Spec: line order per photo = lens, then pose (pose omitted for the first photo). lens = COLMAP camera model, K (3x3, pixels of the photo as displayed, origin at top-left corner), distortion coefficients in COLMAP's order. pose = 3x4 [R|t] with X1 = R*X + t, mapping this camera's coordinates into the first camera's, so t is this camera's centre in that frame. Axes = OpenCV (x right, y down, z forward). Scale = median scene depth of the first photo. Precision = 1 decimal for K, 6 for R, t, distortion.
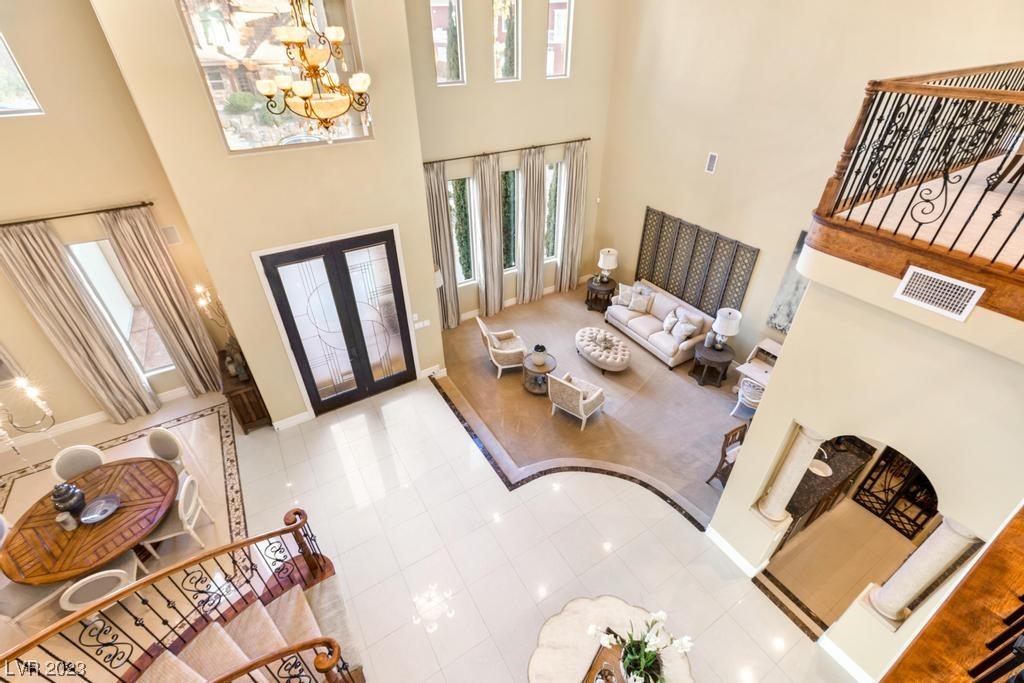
lens RADIAL K [[463.6, 0, 512.5], [0, 463.6, 321.3], [0, 0, 1]] dist [0.026077, 0.000238]
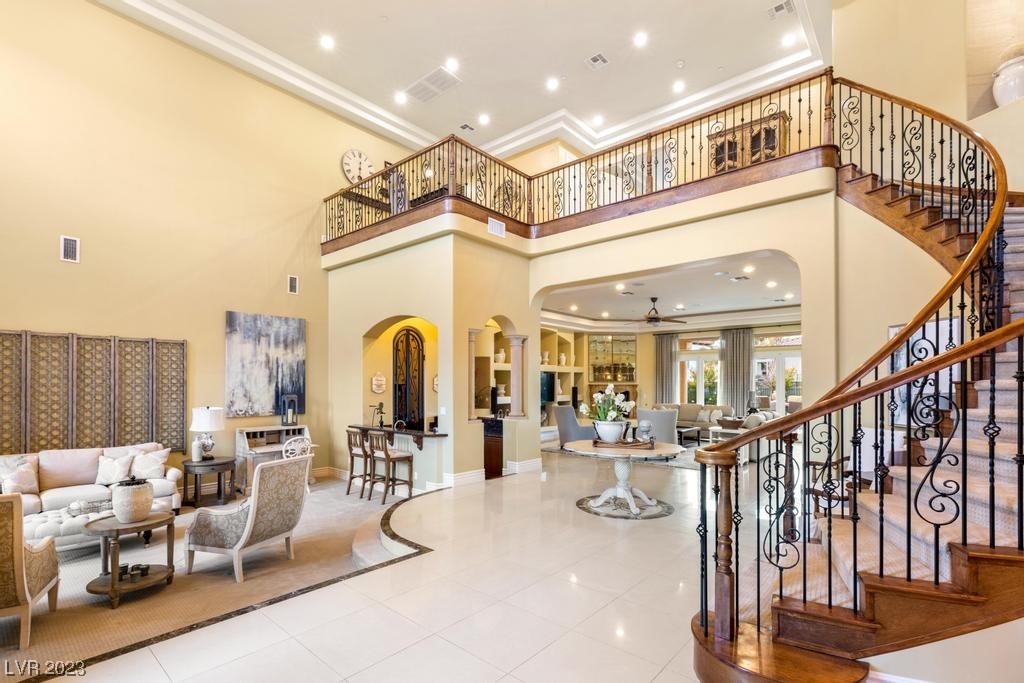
lens RADIAL K [[478.1, 0, 511.6], [0, 478.1, 380.5], [0, 0, 1]] dist [-0.002357, -0.000420]
pose [[-0.292390, 0.005633, 0.956283, -0.536978], [0.521538, 0.839119, 0.154521, 0.096389], [-0.801565, 0.543918, -0.248288, 0.758070]]
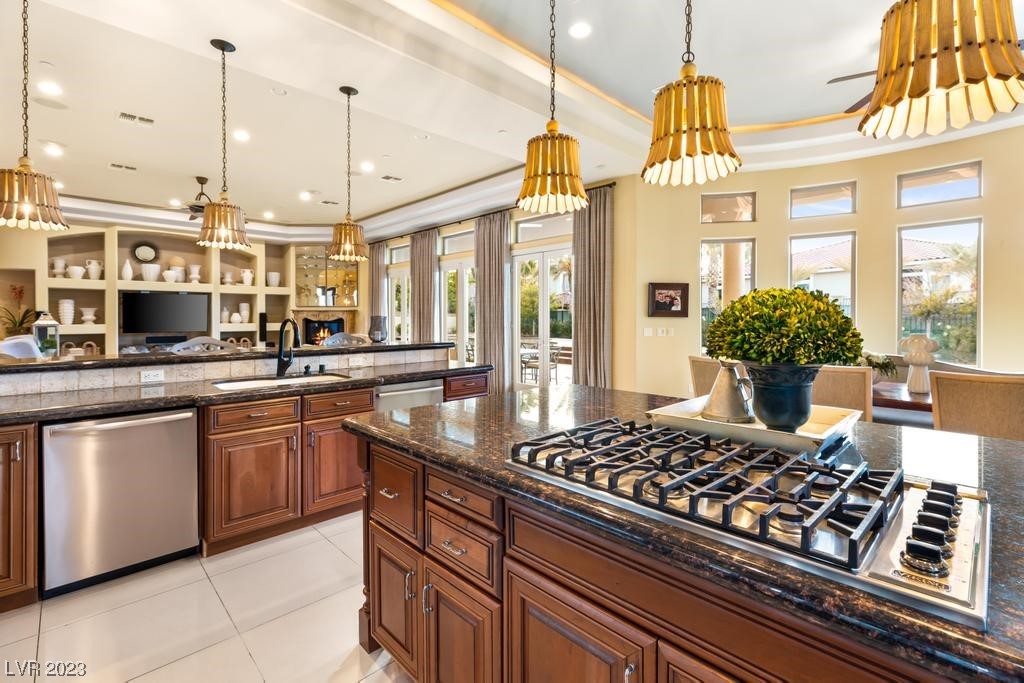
lens RADIAL K [[463.6, 0, 512.5], [0, 463.6, 321.3], [0, 0, 1]] dist [0.026077, 0.000238]
pose [[-0.195576, -0.005267, 0.980674, -0.370766], [0.537998, 0.835502, 0.111781, 0.773562], [-0.819944, 0.549463, -0.160571, -0.223626]]
